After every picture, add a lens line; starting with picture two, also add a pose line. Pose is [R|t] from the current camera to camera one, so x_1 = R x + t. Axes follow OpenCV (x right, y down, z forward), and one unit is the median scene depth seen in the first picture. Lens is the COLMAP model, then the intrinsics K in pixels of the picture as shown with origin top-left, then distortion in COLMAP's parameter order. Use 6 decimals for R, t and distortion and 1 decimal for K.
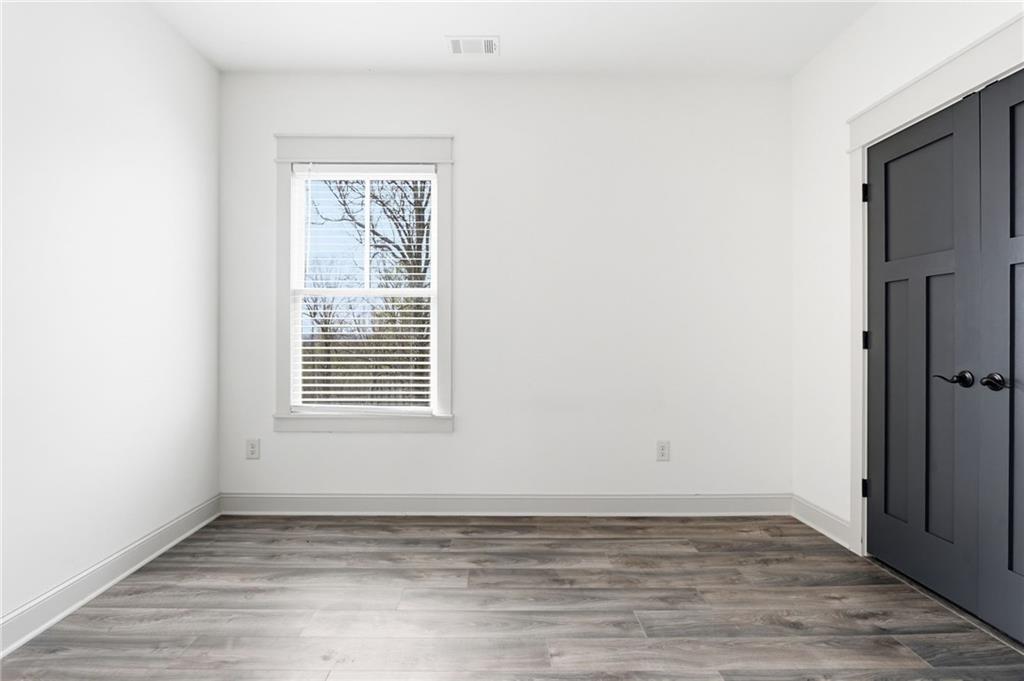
lens RADIAL K [[495.7, 0, 503.9], [0, 495.7, 336.8], [0, 0, 1]] dist [-0.023684, 0.001943]
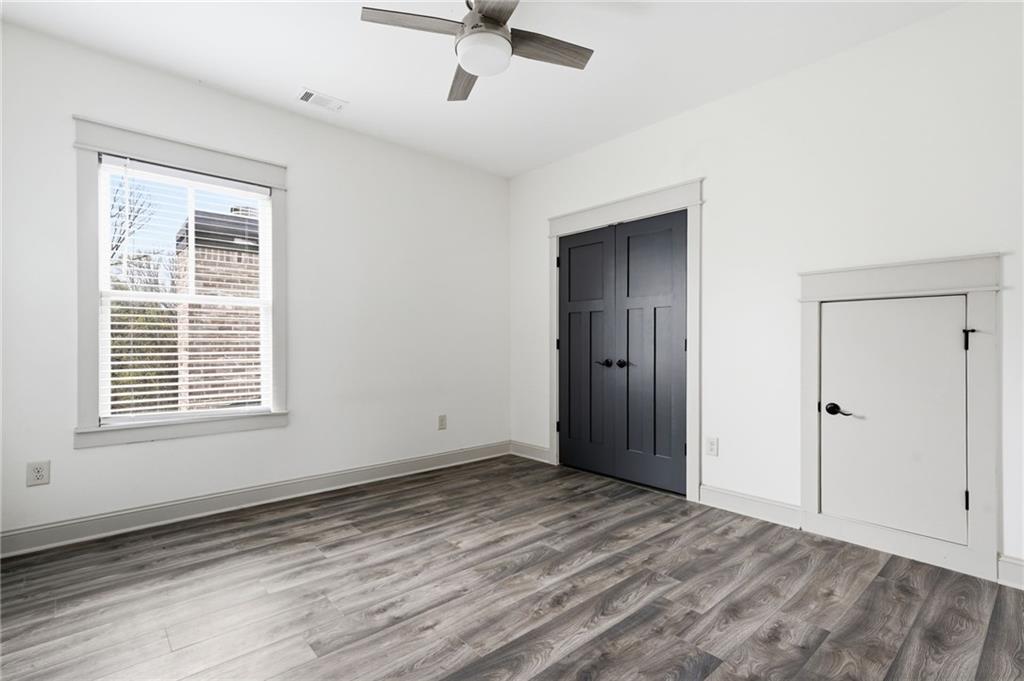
lens RADIAL K [[470.5, 0, 484.1], [0, 470.5, 339.9], [0, 0, 1]] dist [-0.009032, -0.000732]
pose [[0.774473, 0.001417, 0.632606, -0.545419], [-0.000894, 0.999999, -0.001146, -0.006220], [-0.632607, 0.000322, 0.774473, -0.160296]]
